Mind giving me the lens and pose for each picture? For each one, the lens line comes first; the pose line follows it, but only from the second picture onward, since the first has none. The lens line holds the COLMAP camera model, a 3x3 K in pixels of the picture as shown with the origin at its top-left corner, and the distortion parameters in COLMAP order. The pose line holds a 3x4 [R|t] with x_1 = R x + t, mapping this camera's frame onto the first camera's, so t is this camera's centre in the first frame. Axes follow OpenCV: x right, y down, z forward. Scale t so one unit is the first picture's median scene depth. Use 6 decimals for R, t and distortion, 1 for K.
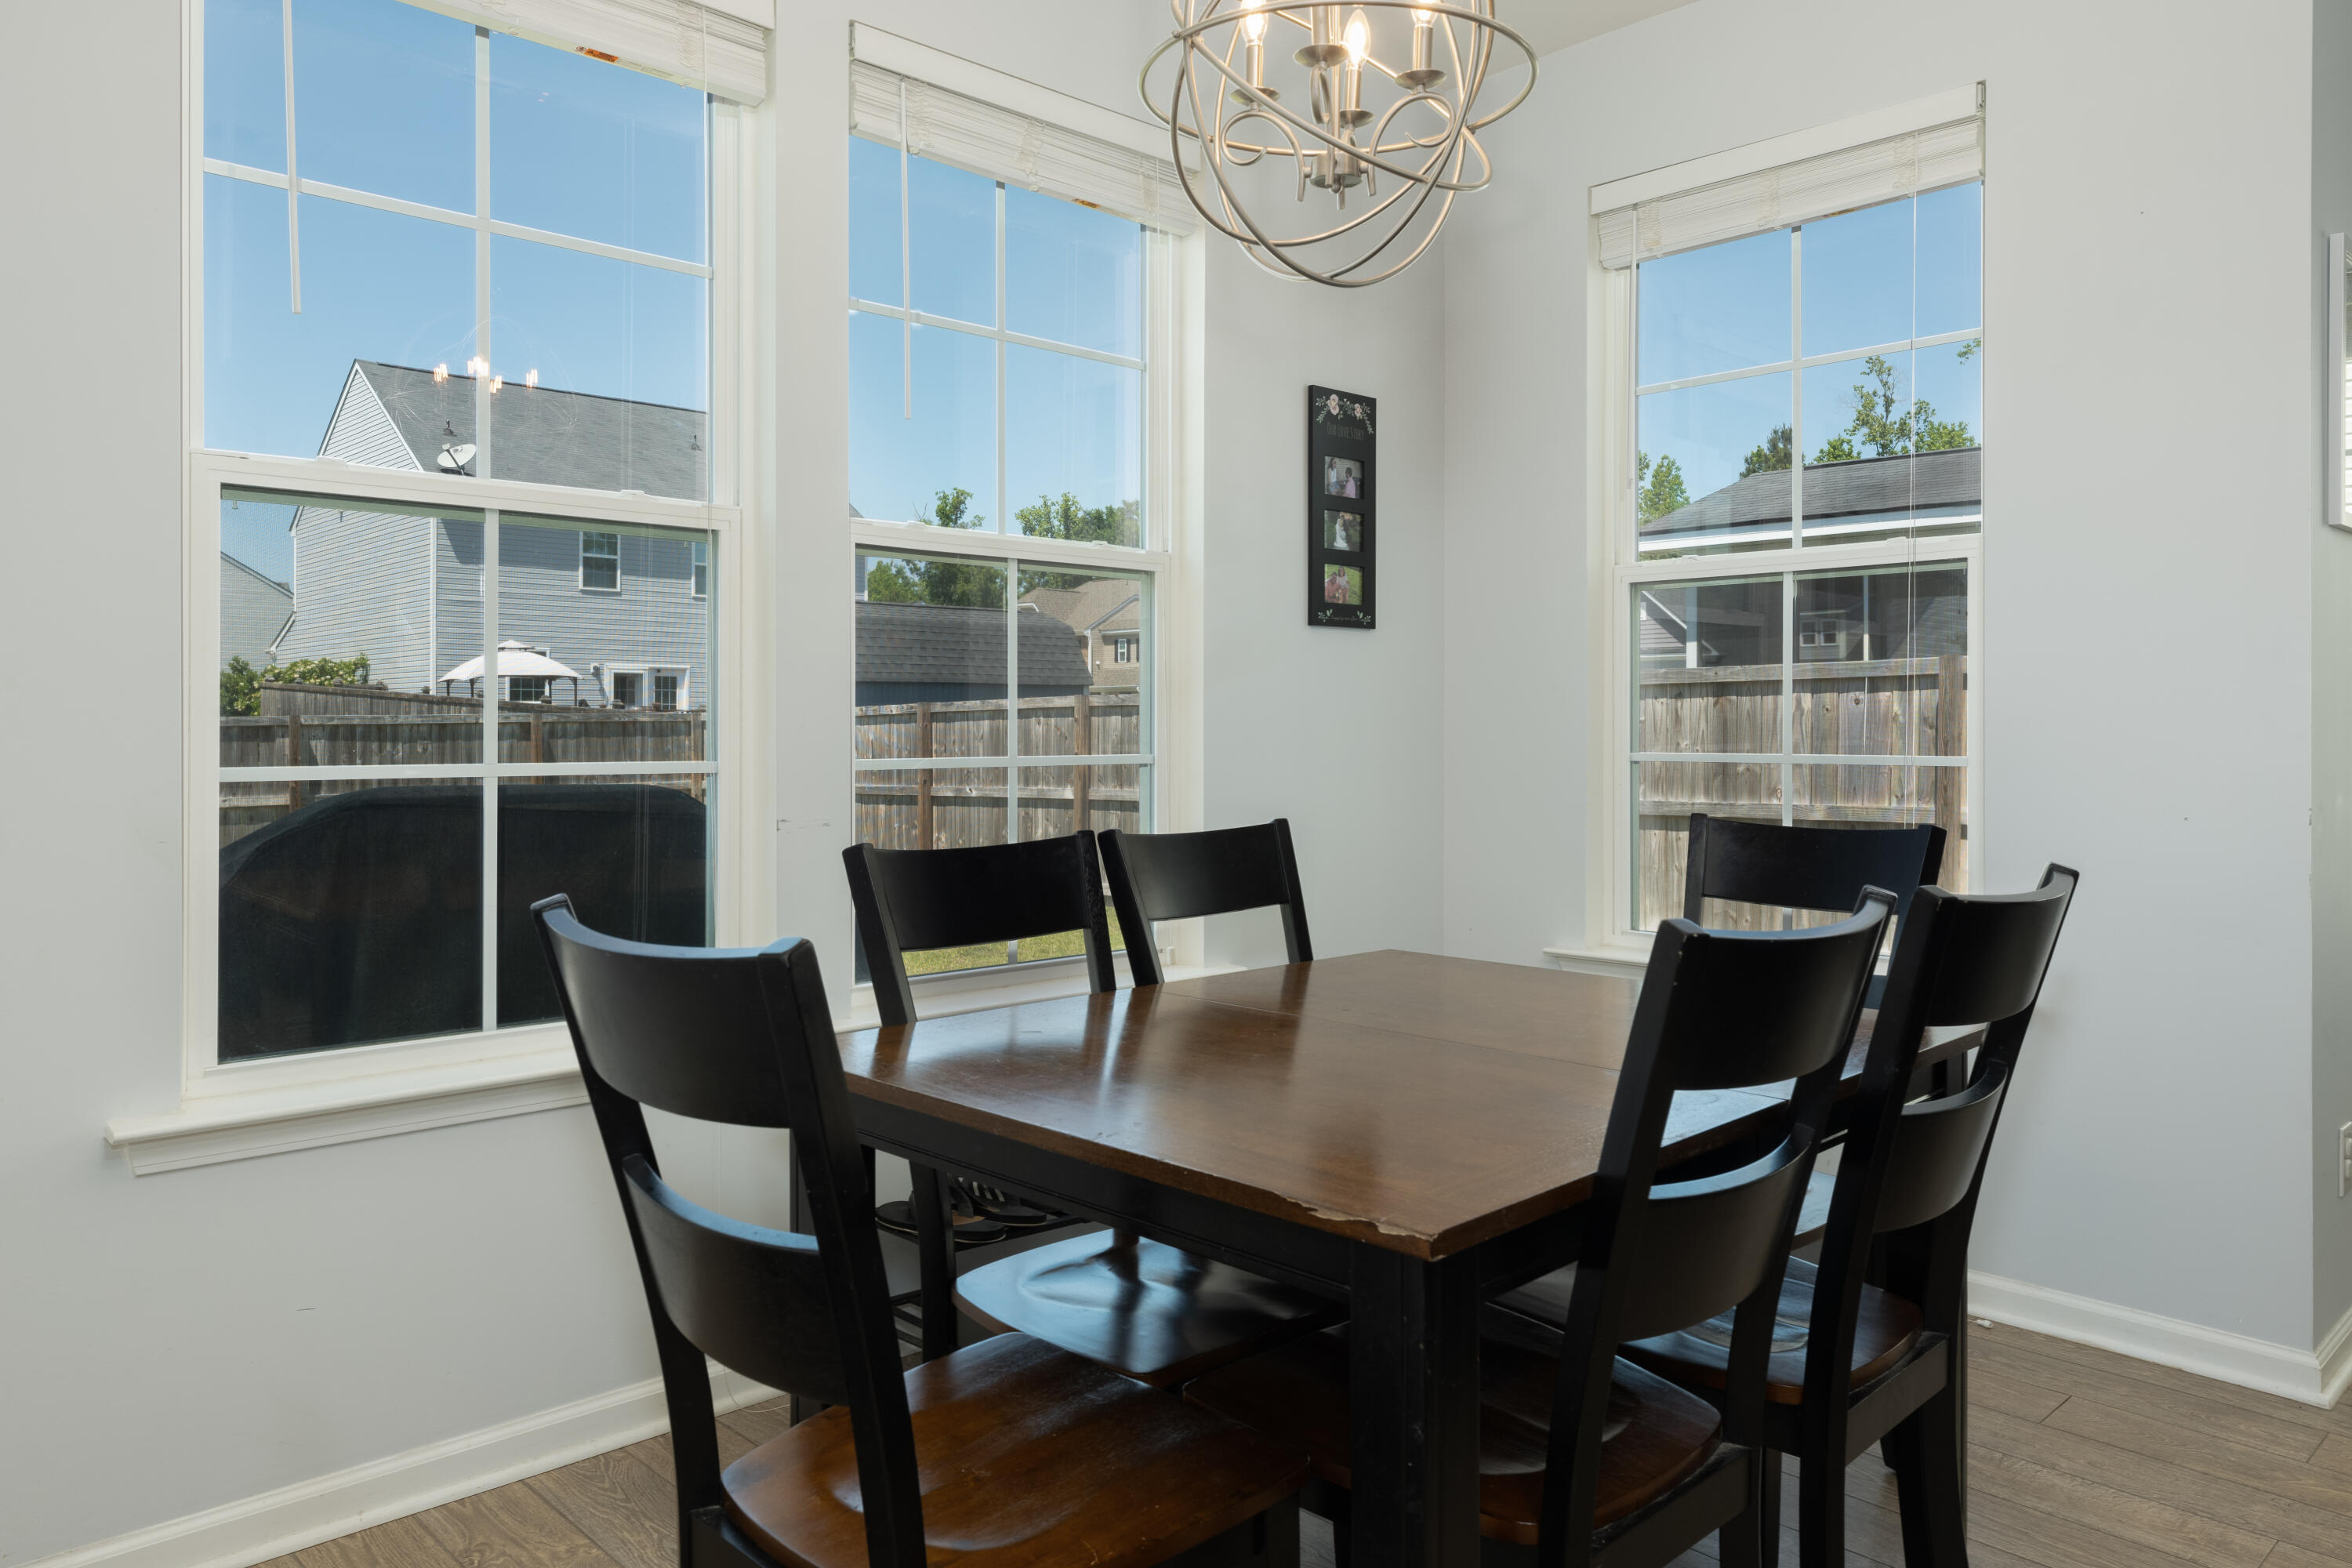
lens RADIAL K [[1594.0, 0, 1175.9], [0, 1594.0, 722.8], [0, 0, 1]] dist [0.002380, 0.000293]
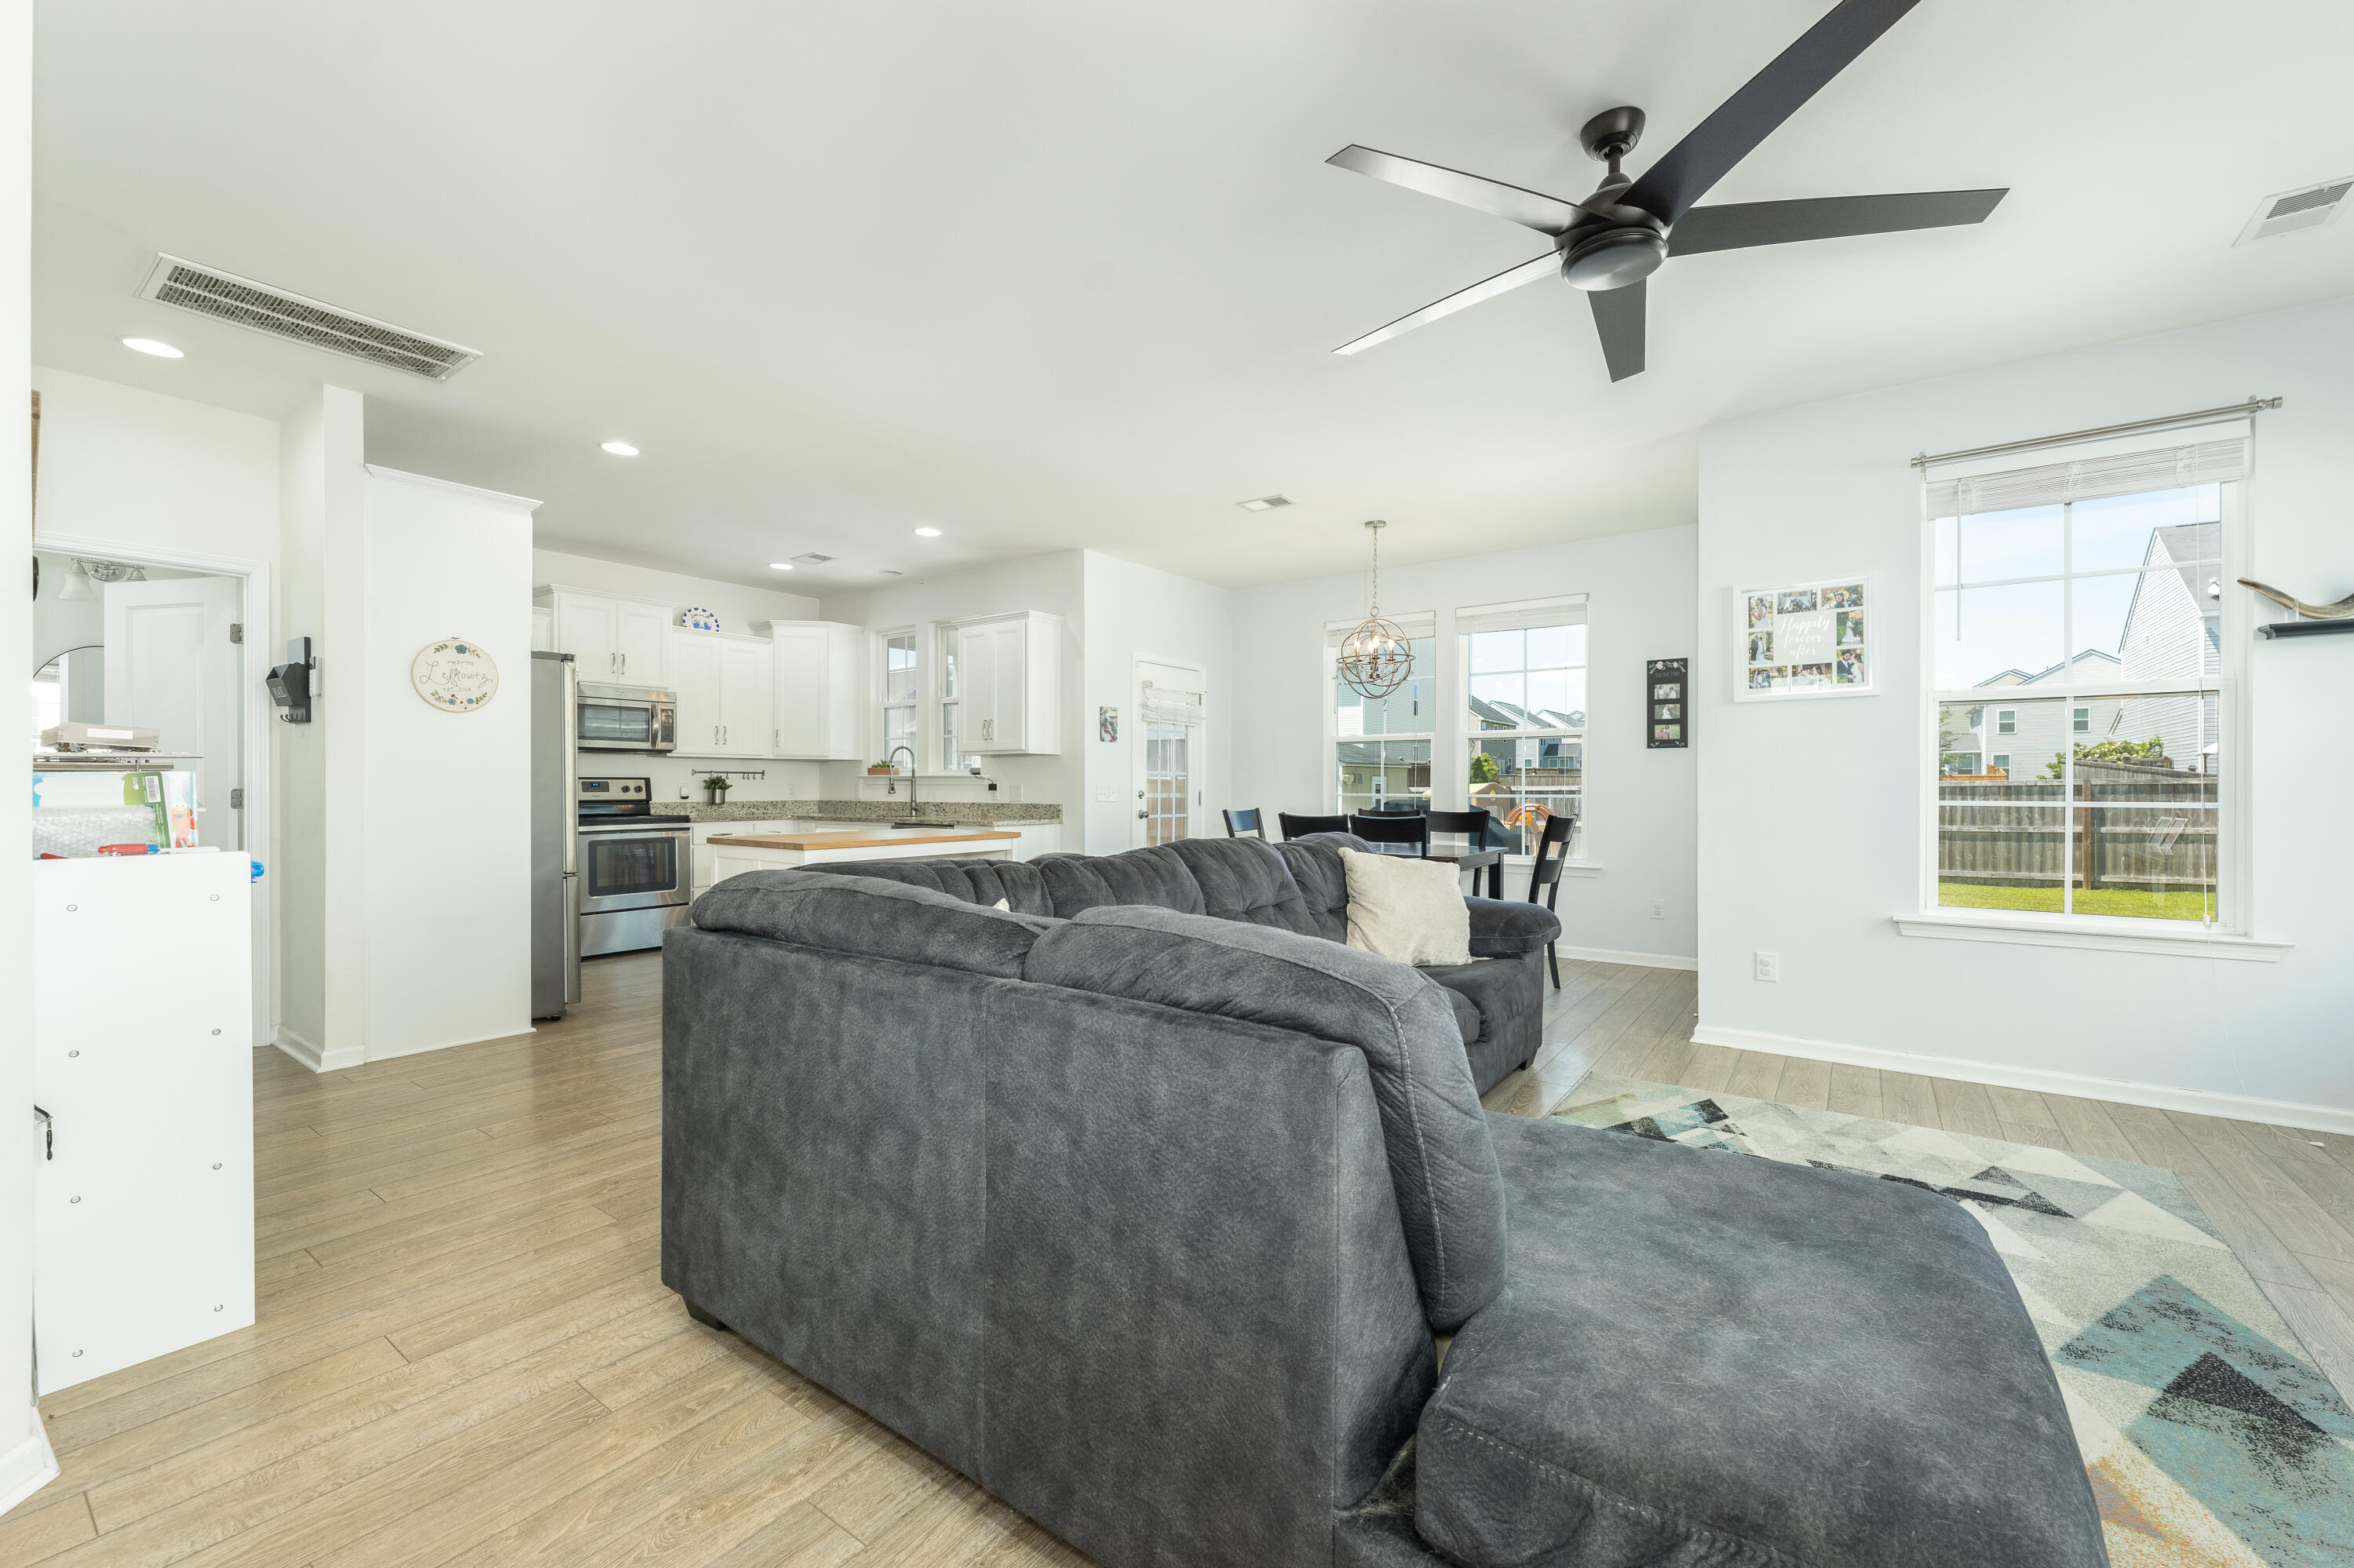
lens RADIAL K [[947.8, 0, 1177.0], [0, 947.8, 784.0], [0, 0, 1]] dist [0.008231, -0.000052]
pose [[0.182642, -0.004410, -0.983170, 1.503659], [0.002437, 0.999989, -0.004033, 0.004181], [0.983176, -0.001660, 0.182651, -0.089318]]
